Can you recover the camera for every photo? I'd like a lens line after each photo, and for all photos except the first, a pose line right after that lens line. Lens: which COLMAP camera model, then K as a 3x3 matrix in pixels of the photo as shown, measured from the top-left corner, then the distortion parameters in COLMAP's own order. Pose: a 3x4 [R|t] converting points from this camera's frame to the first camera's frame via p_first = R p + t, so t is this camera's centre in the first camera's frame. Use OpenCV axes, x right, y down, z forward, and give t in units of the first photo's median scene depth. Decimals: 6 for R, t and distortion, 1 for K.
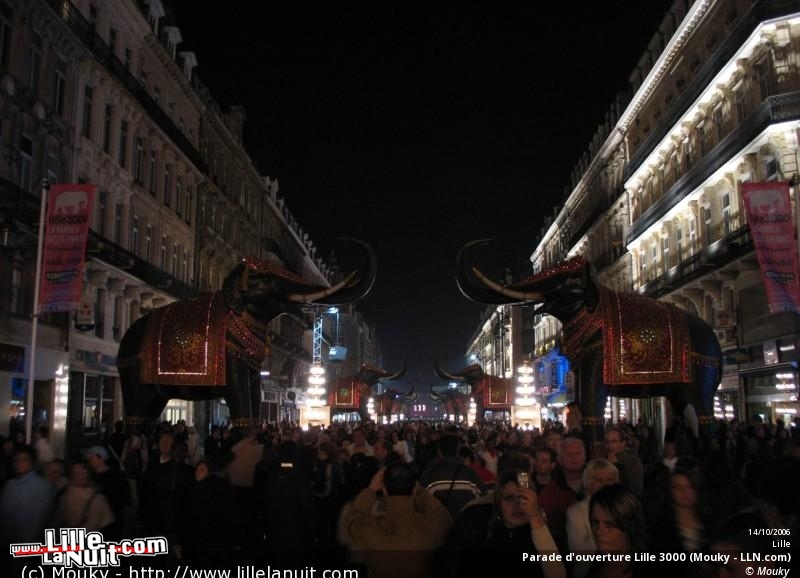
lens RADIAL K [[829.0, 0, 400.0], [0, 829.0, 289.0], [0, 0, 1]] dist [-0.201492, 0.242198]
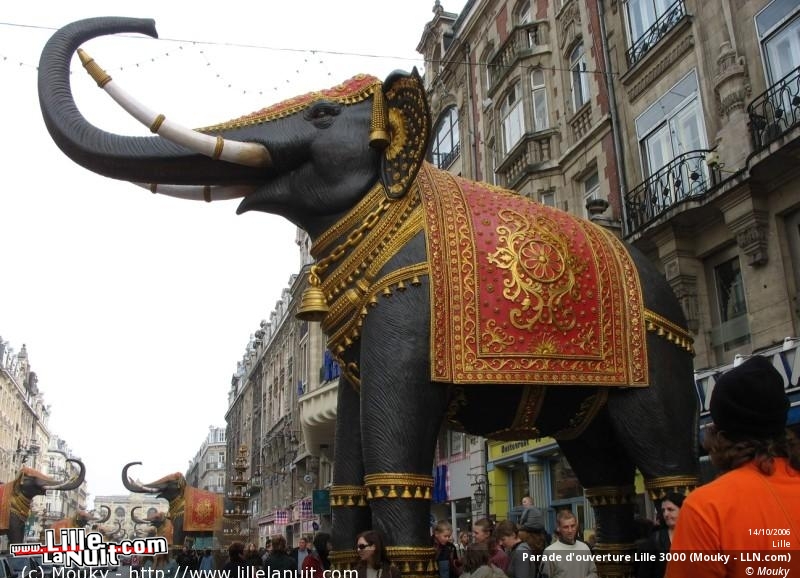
lens RADIAL K [[808.5, 0, 379.7], [0, 808.5, 346.3], [0, 0, 1]] dist [-0.199081, 0.254014]
pose [[0.951840, 0.069346, 0.298649, 0.118382], [-0.038326, 0.993357, -0.108506, 0.132315], [-0.304190, 0.091834, 0.948175, 0.645374]]
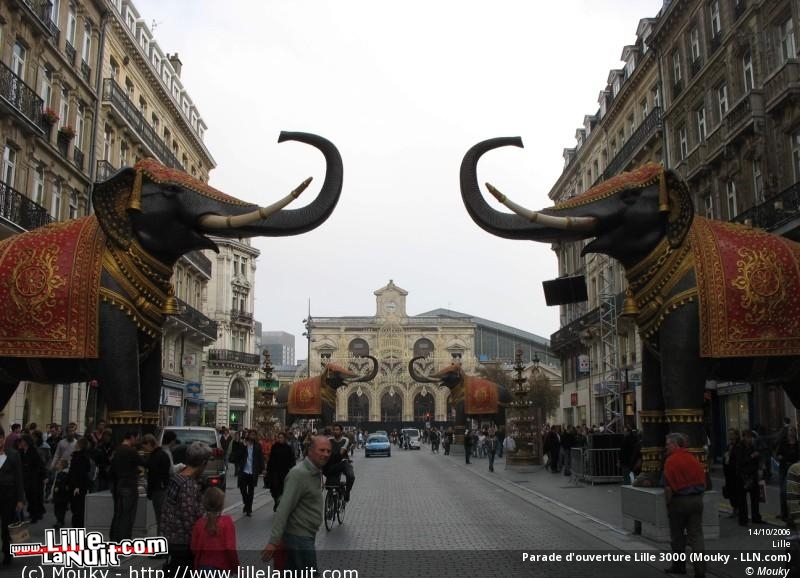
lens RADIAL K [[829.0, 0, 400.0], [0, 829.0, 289.0], [0, 0, 1]] dist [-0.201492, 0.242198]
pose [[0.999236, 0.007818, 0.038304, -0.006676], [-0.007265, 0.999868, -0.014545, 0.070588], [-0.038413, 0.014255, 0.999160, 0.365292]]
